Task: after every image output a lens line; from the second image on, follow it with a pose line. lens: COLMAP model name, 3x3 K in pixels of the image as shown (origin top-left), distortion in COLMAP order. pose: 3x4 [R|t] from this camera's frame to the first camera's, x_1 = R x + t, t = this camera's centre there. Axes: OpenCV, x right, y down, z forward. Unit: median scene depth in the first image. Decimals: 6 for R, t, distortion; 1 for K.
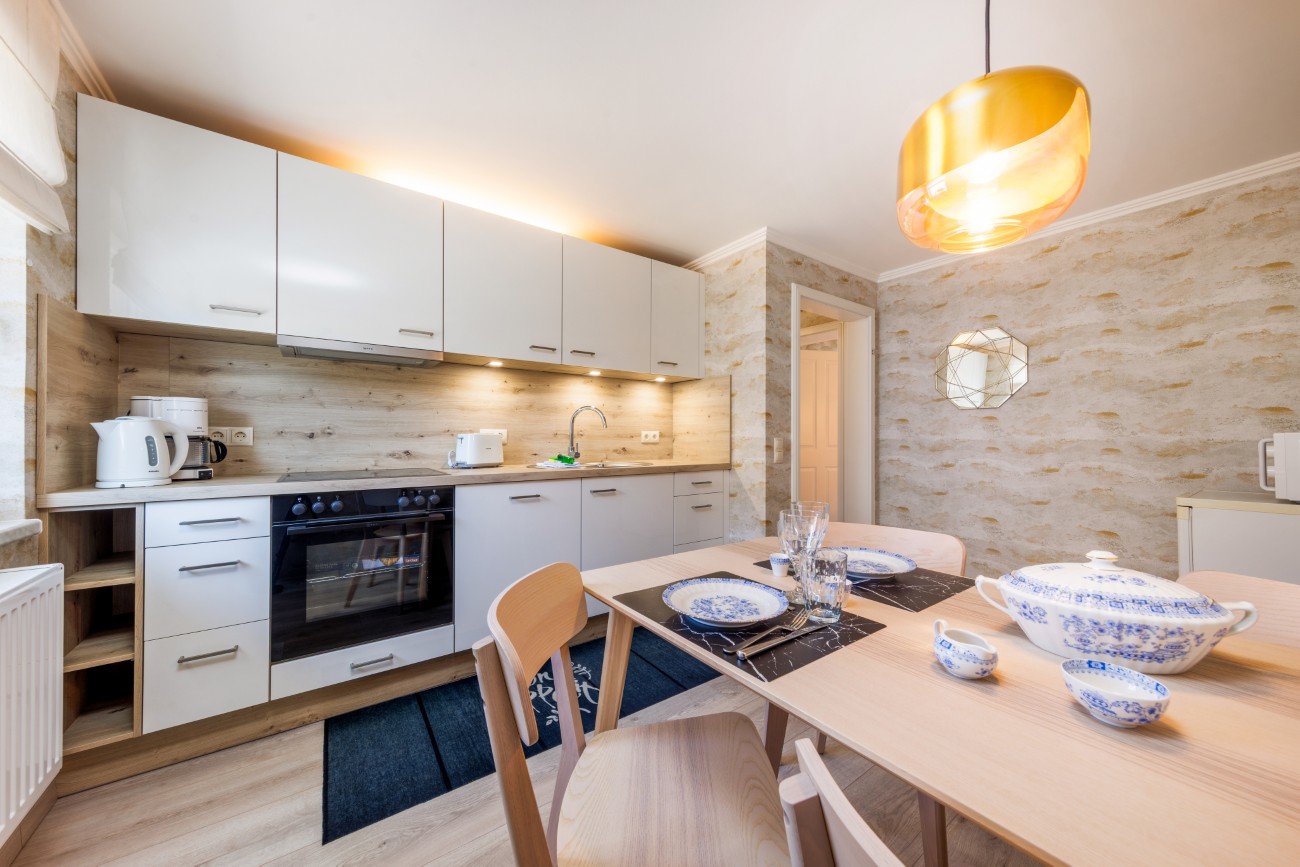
lens RADIAL K [[449.6, 0, 653.4], [0, 449.6, 432.8], [0, 0, 1]] dist [-0.001079, 0.000032]
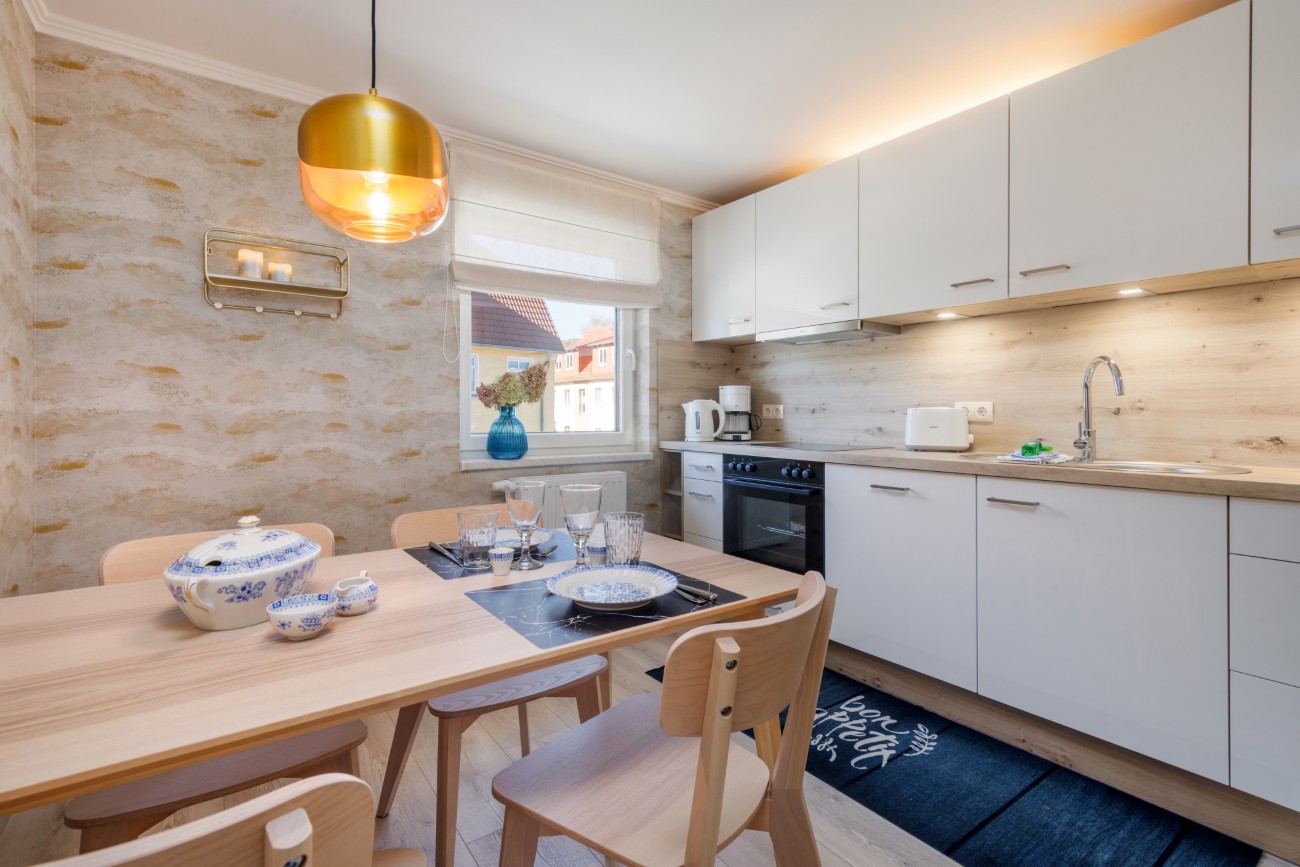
lens RADIAL K [[616.4, 0, 658.2], [0, 616.4, 412.2], [0, 0, 1]] dist [0.003119, -0.001198]
pose [[0.002364, -0.001654, -0.999996, 0.807033], [0.006882, 0.999975, -0.001638, 0.008833], [0.999974, -0.006878, 0.002375, 0.599948]]
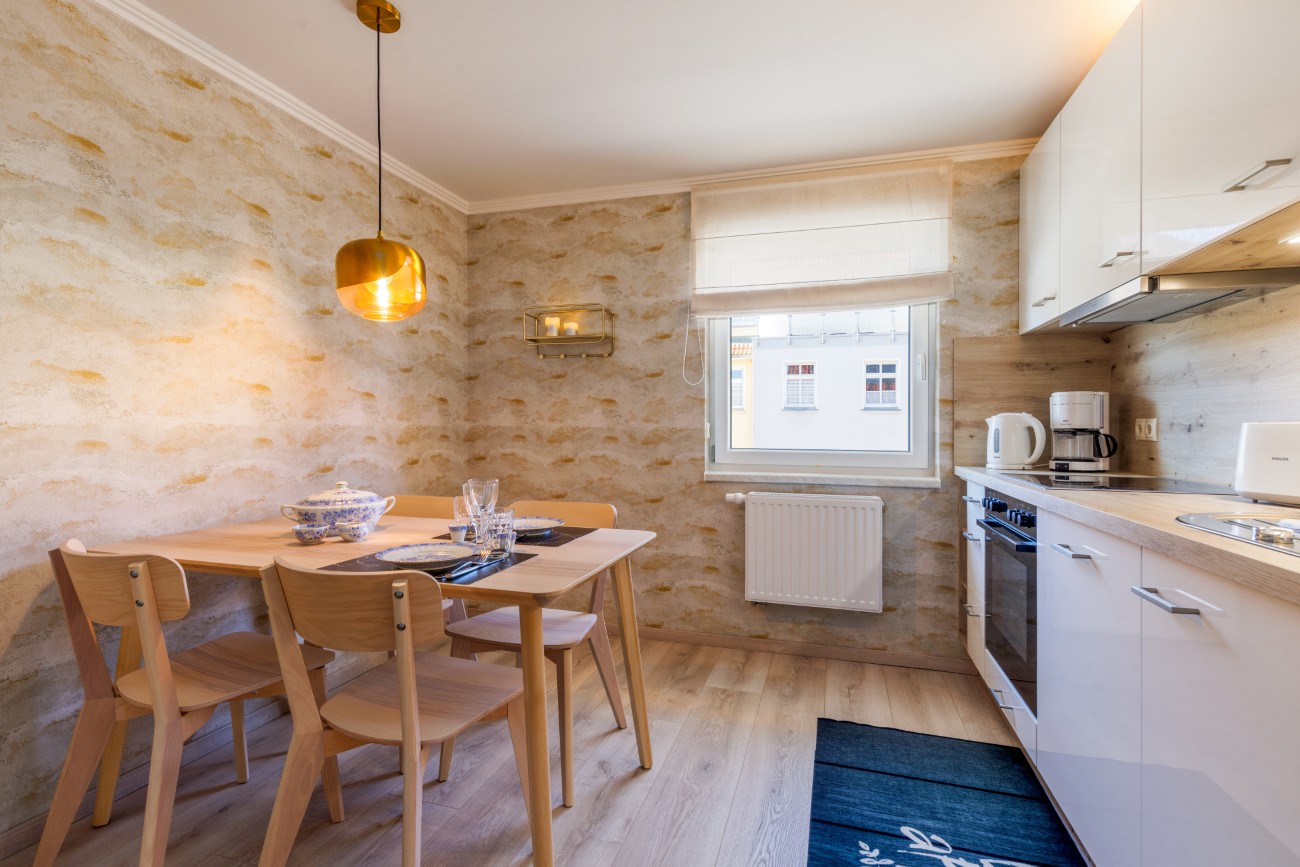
lens RADIAL K [[554.9, 0, 655.6], [0, 554.9, 433.1], [0, 0, 1]] dist [0.003768, -0.000135]
pose [[-0.796458, -0.002564, -0.604688, 0.387203], [-0.002690, 0.999996, -0.000697, 0.016043], [0.604687, 0.001071, -0.796462, 1.158363]]
